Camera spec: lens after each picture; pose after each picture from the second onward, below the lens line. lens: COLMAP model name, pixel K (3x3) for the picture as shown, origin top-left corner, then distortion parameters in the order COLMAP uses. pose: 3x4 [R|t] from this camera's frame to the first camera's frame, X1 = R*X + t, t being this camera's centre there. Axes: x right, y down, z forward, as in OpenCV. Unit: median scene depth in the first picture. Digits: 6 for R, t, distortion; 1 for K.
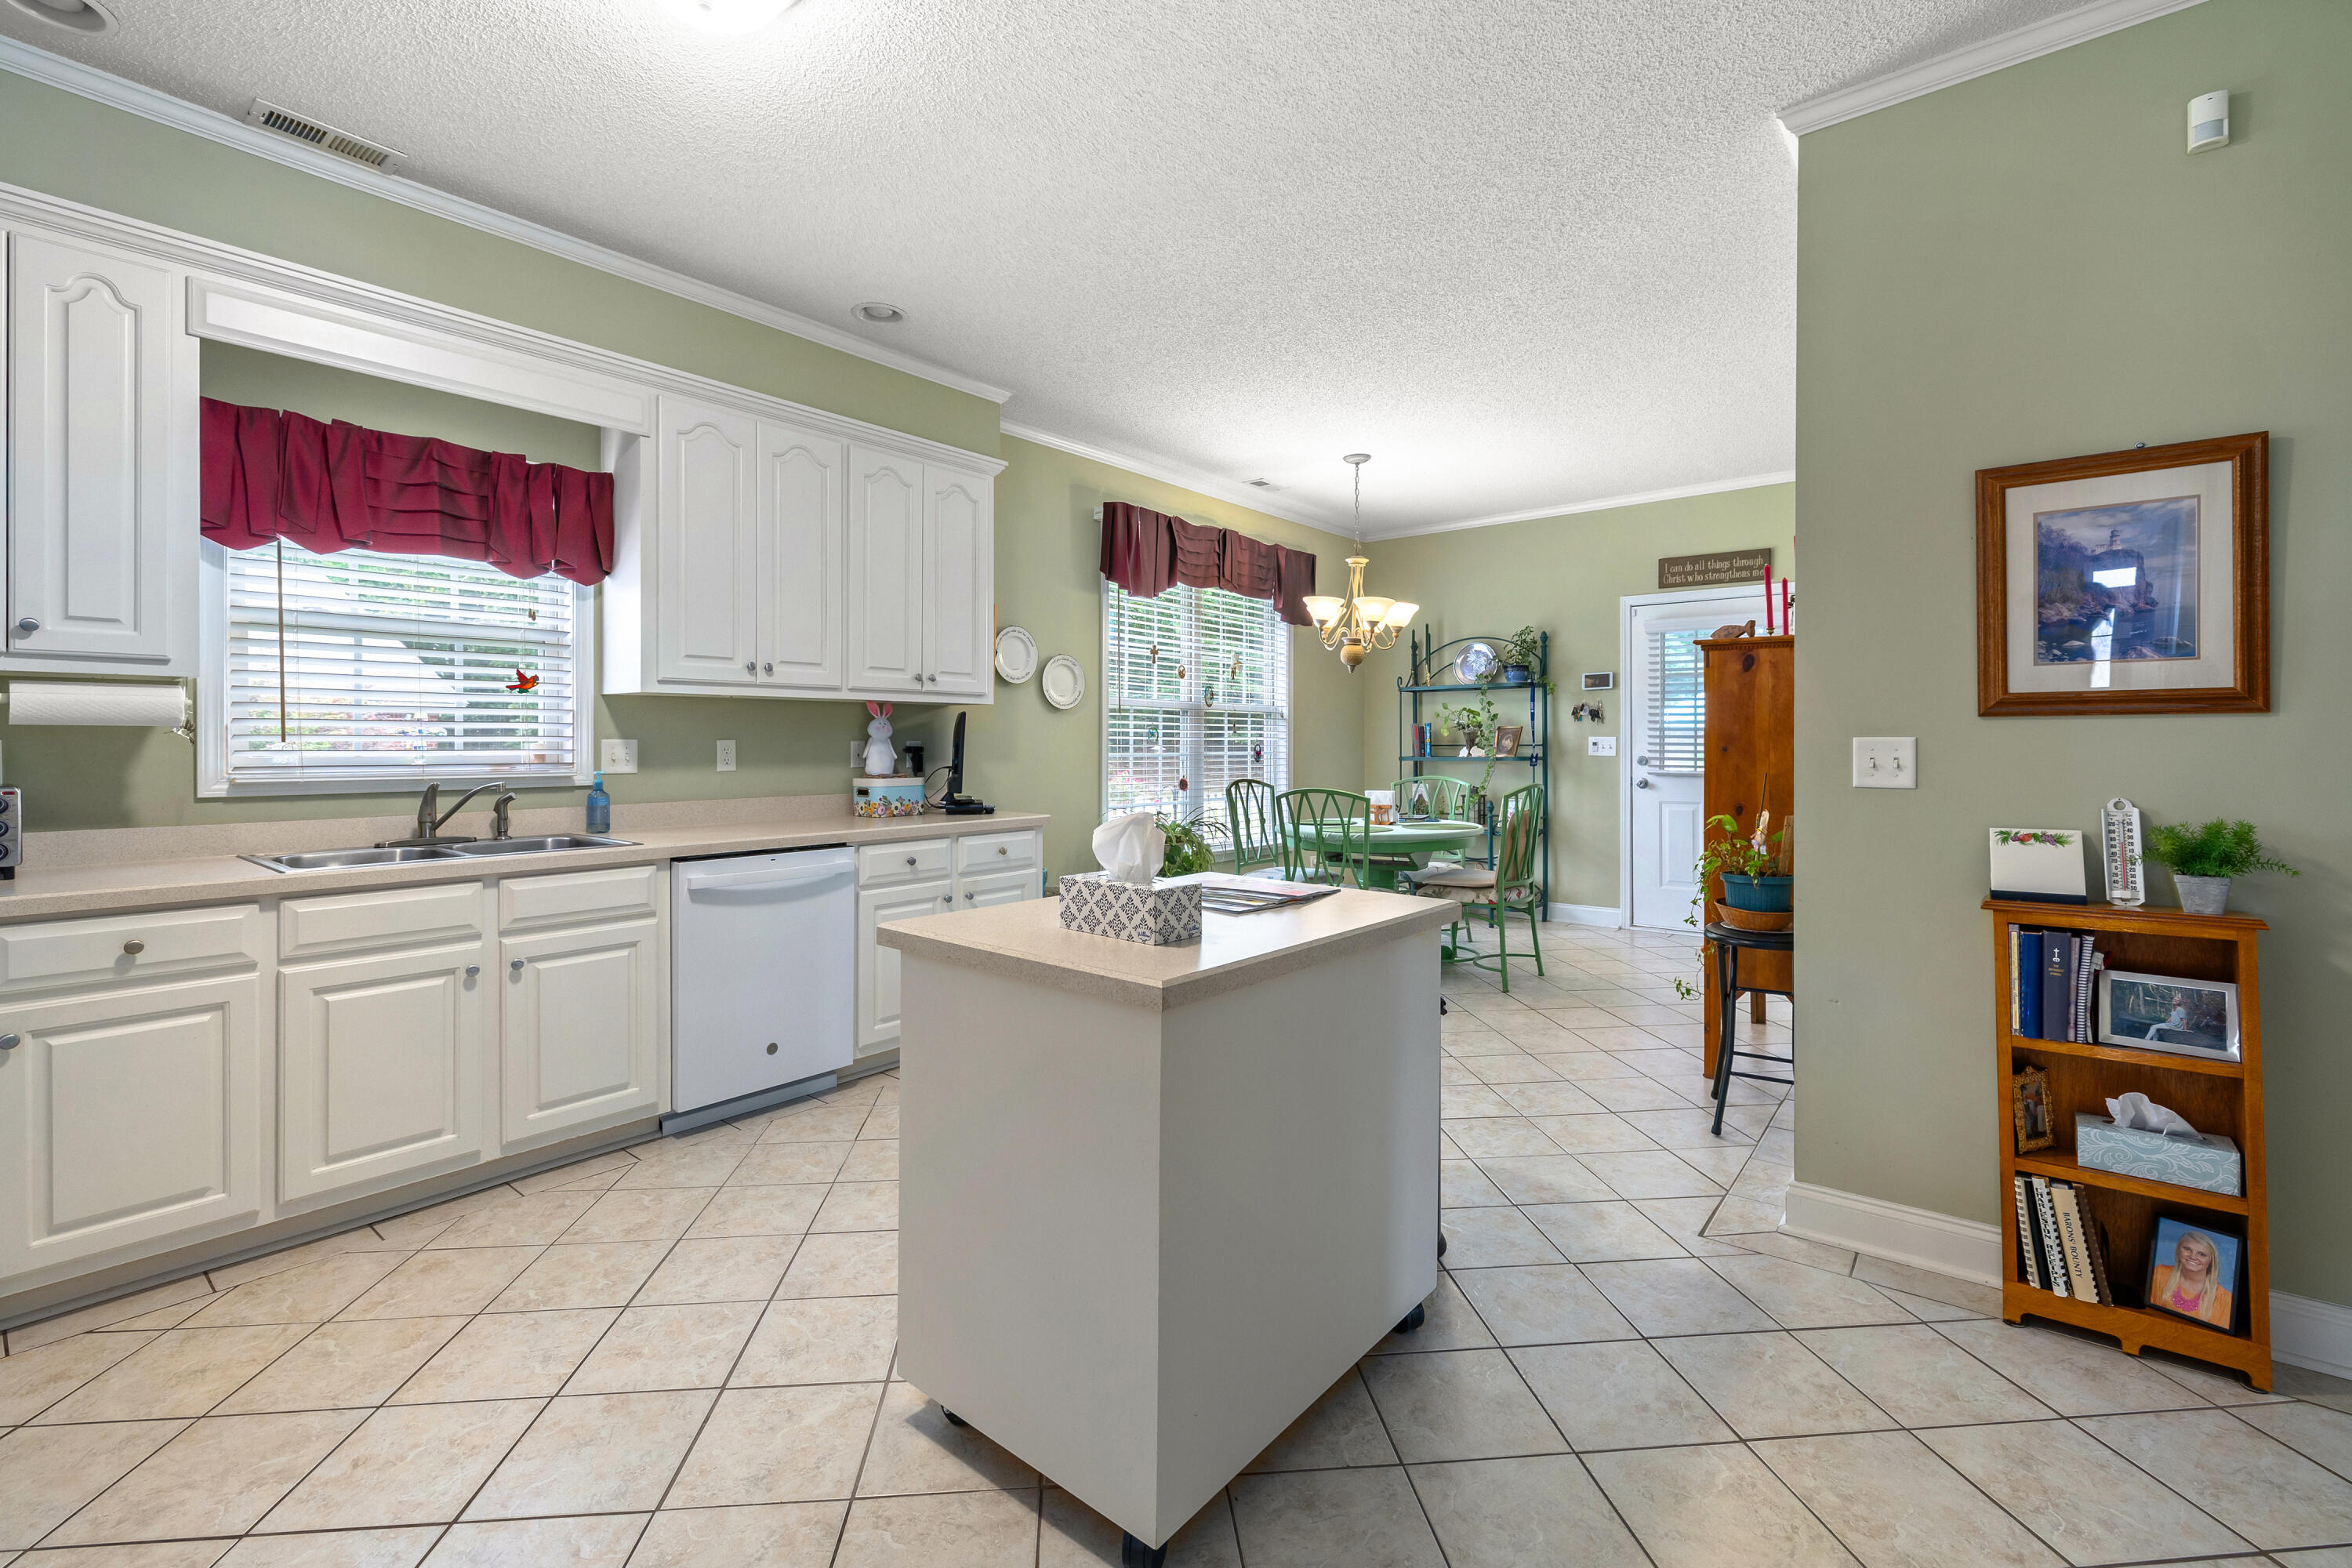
lens RADIAL K [[1014.8, 0, 1162.6], [0, 1014.8, 742.4], [0, 0, 1]] dist [-0.000875, -0.000120]
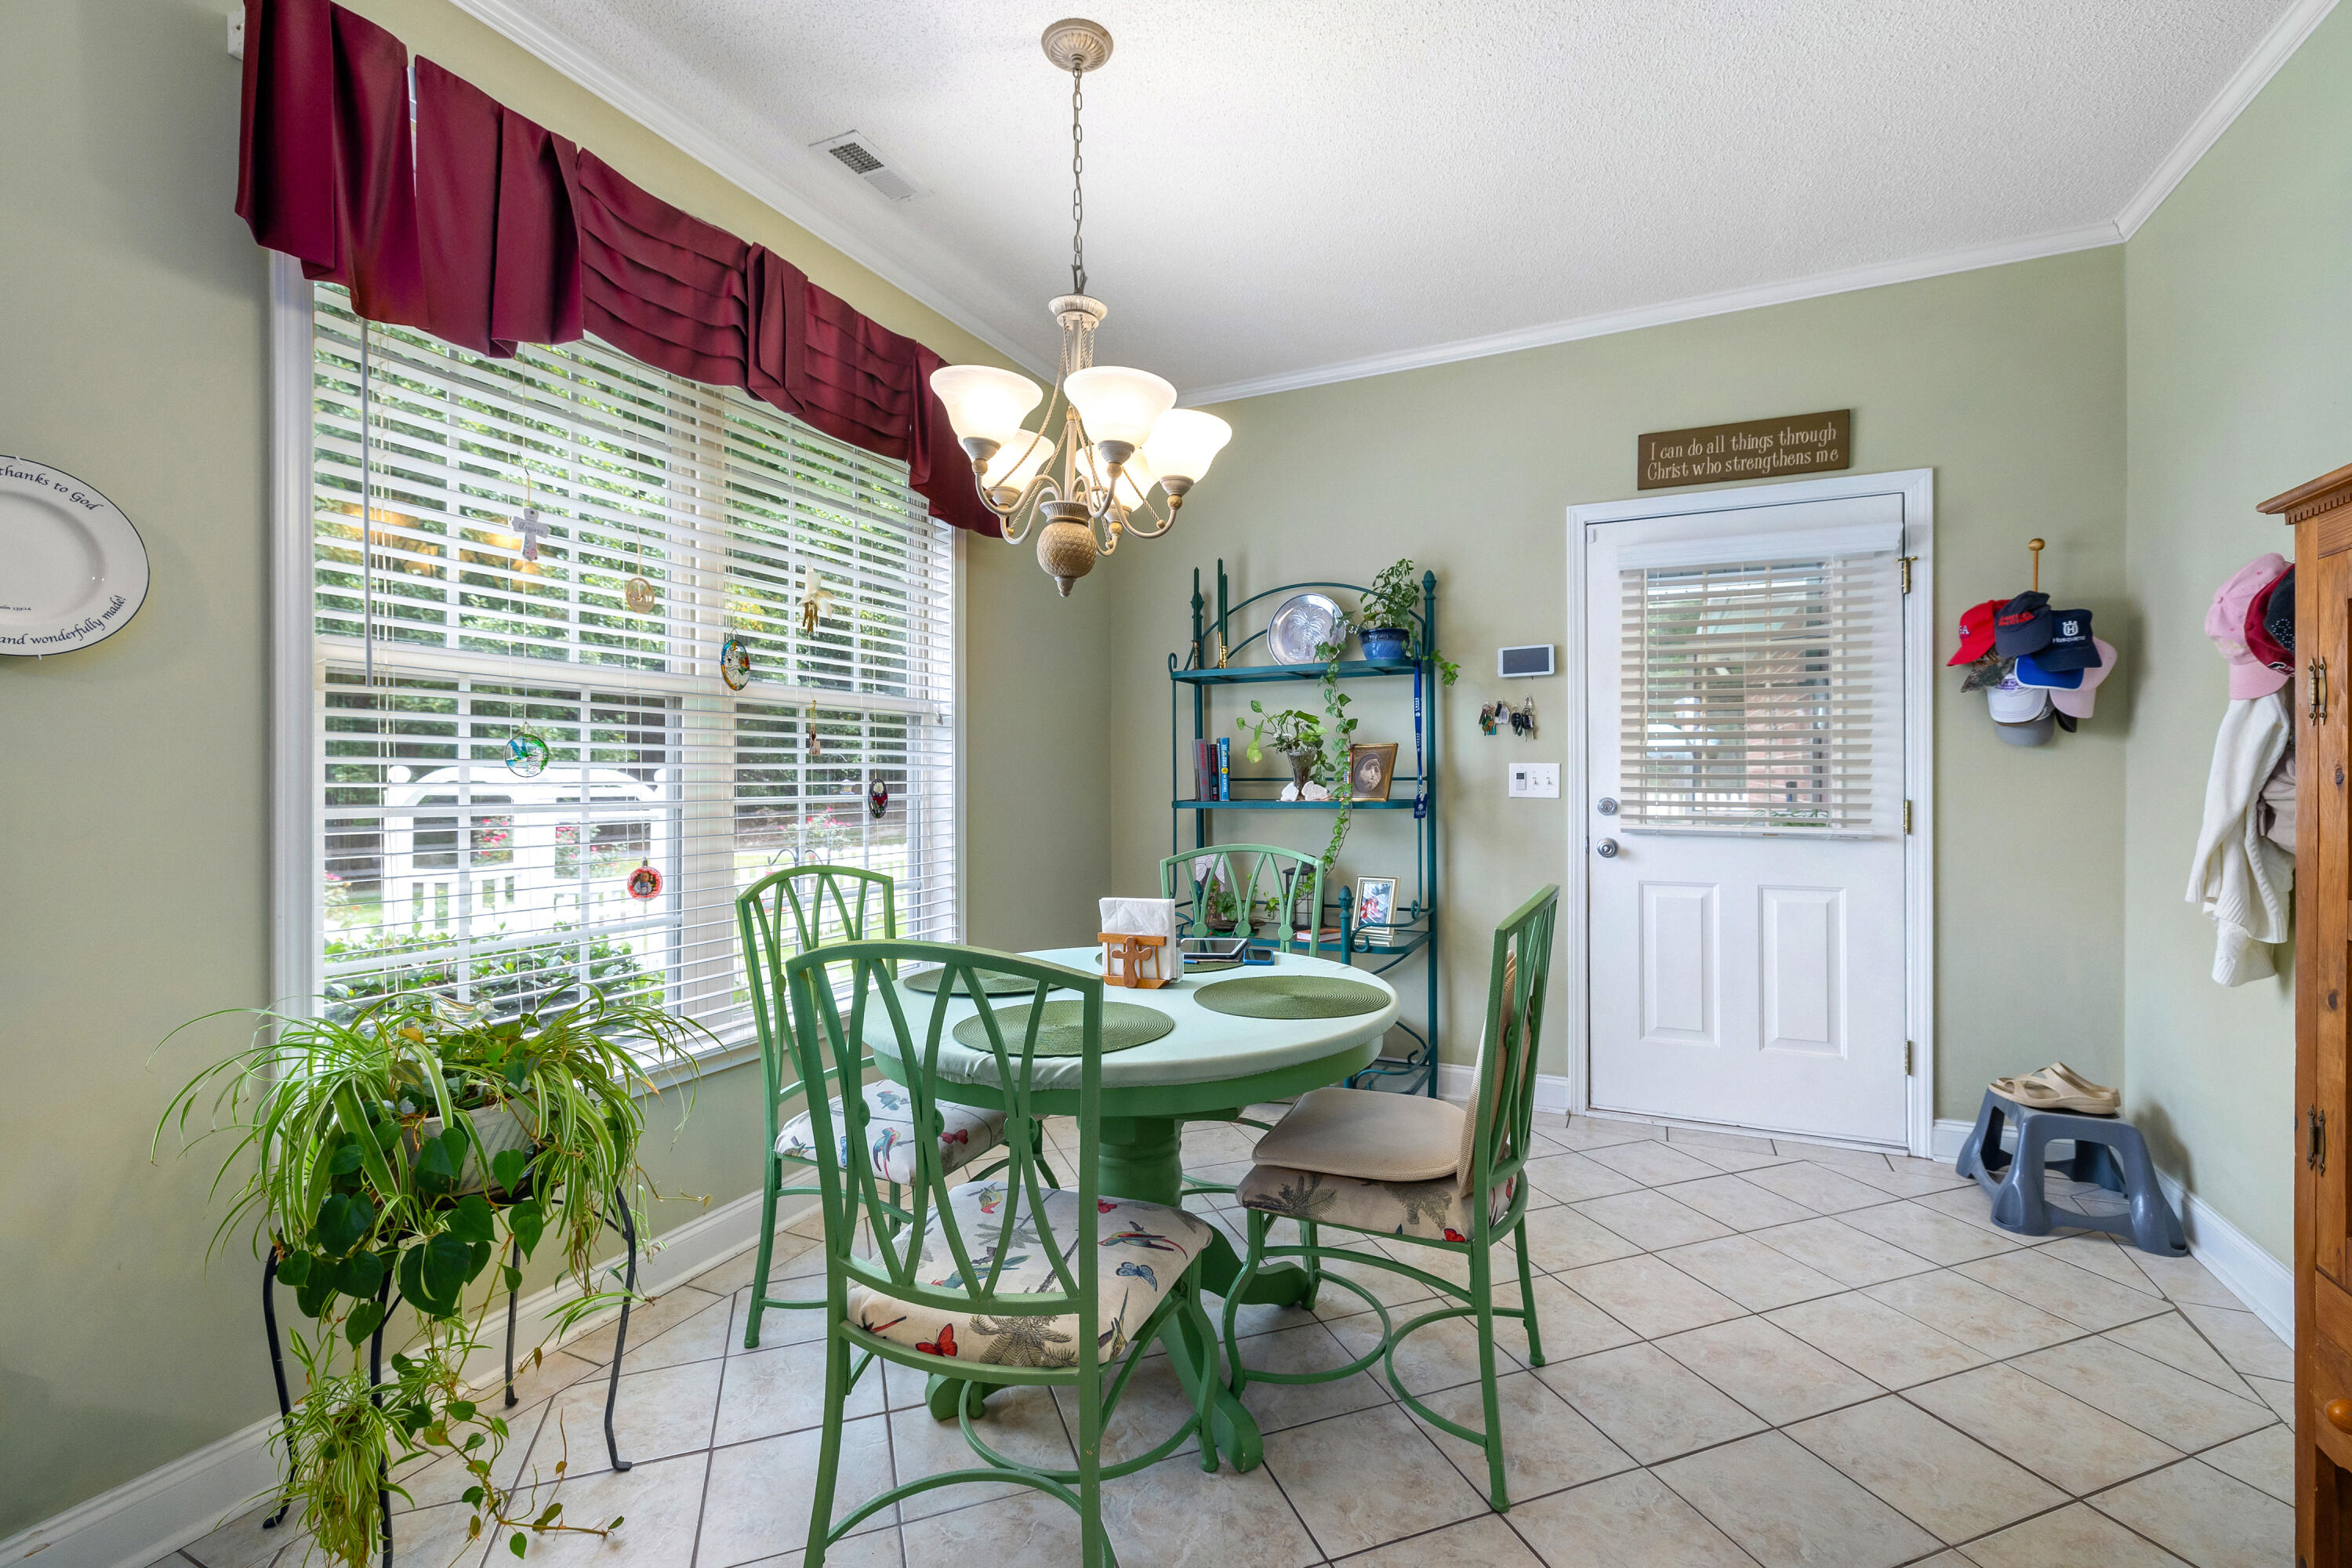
lens RADIAL K [[1033.7, 0, 1167.0], [0, 1033.7, 778.2], [0, 0, 1]] dist [-0.000788, 0.000147]
pose [[0.971642, -0.003240, 0.236434, 0.107841], [0.002460, 0.999991, 0.003594, 0.000241], [-0.236443, -0.002910, 0.971641, 0.500622]]
